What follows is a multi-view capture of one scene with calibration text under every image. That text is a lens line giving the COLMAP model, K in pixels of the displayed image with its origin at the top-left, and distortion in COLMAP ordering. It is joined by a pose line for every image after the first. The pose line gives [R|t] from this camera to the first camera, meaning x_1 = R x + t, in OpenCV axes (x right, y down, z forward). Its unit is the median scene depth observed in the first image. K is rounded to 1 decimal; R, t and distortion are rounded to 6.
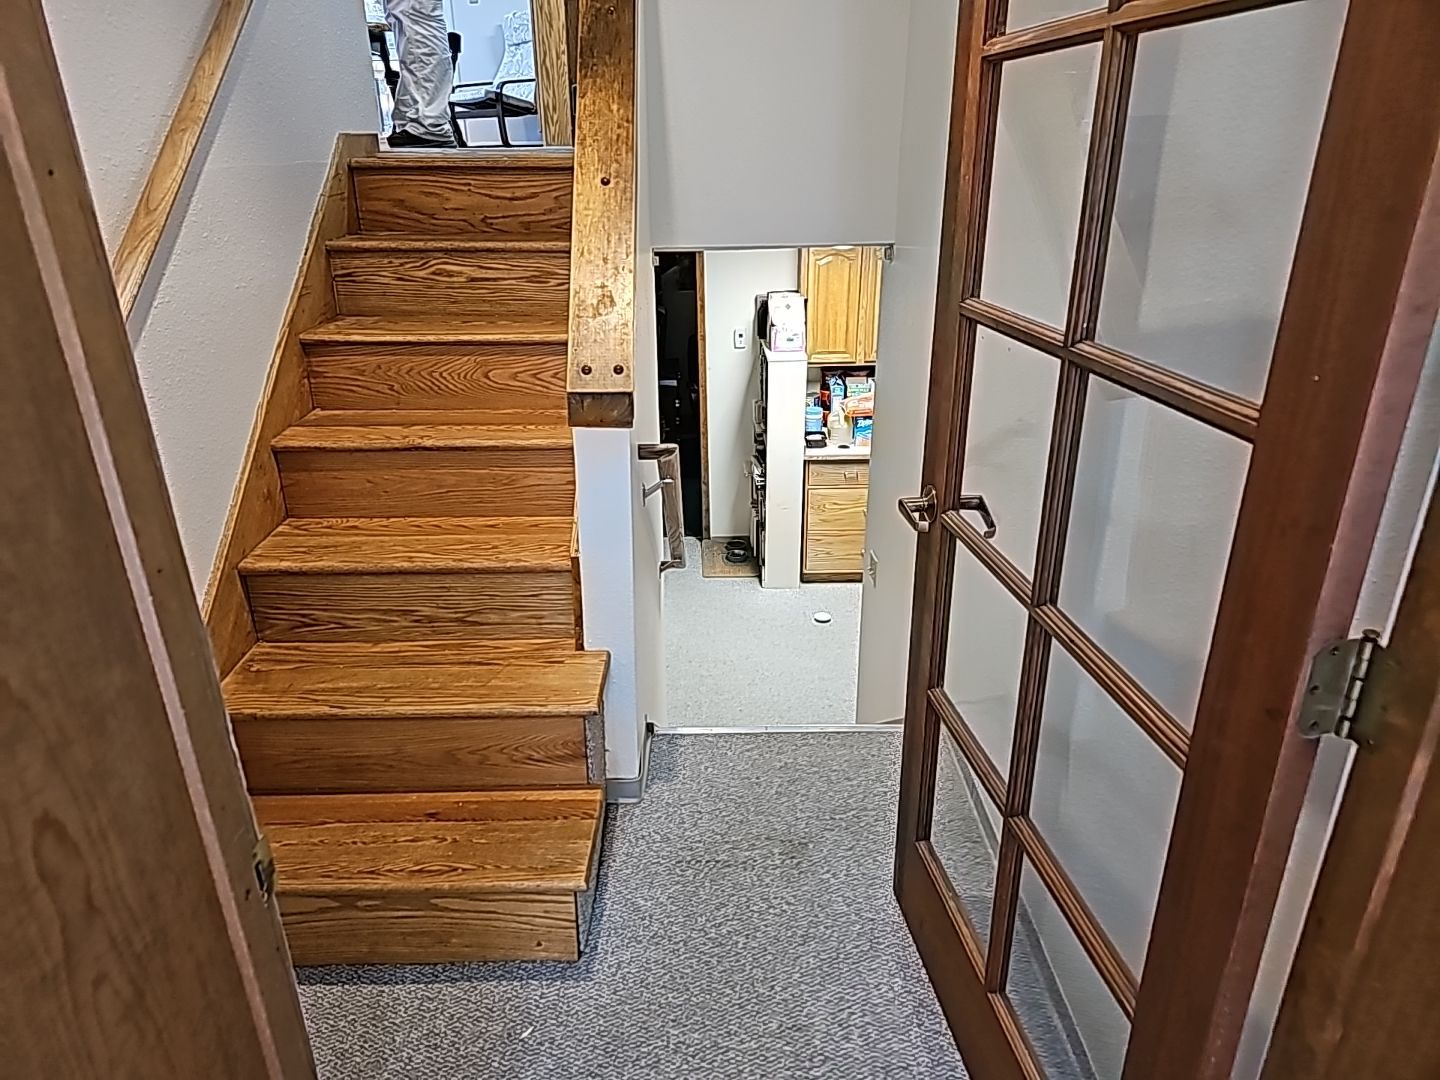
lens RADIAL K [[944.9, 0, 720.8], [0, 944.9, 536.2], [0, 0, 1]] dist [0.057719, -0.046104]
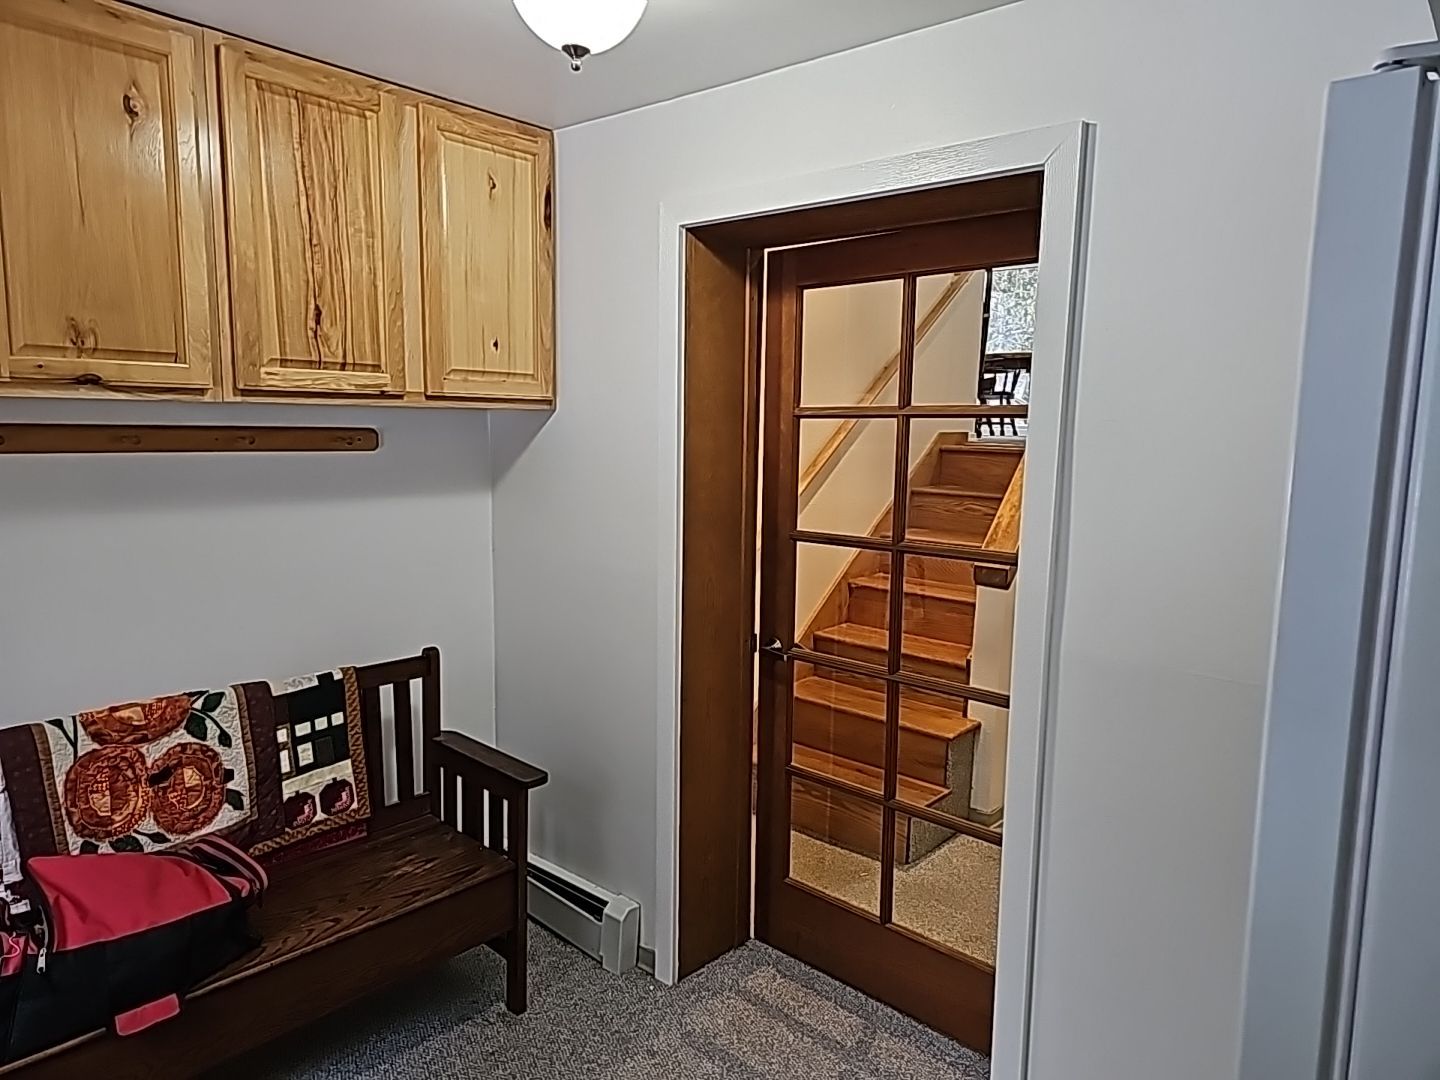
lens RADIAL K [[944.9, 0, 721.4], [0, 944.9, 542.7], [0, 0, 1]] dist [0.057719, -0.046104]
pose [[0.741953, 0.100427, -0.662888, 0.636073], [-0.274119, 0.947742, -0.163231, 0.224410], [0.611853, 0.302820, 0.730709, -0.617914]]
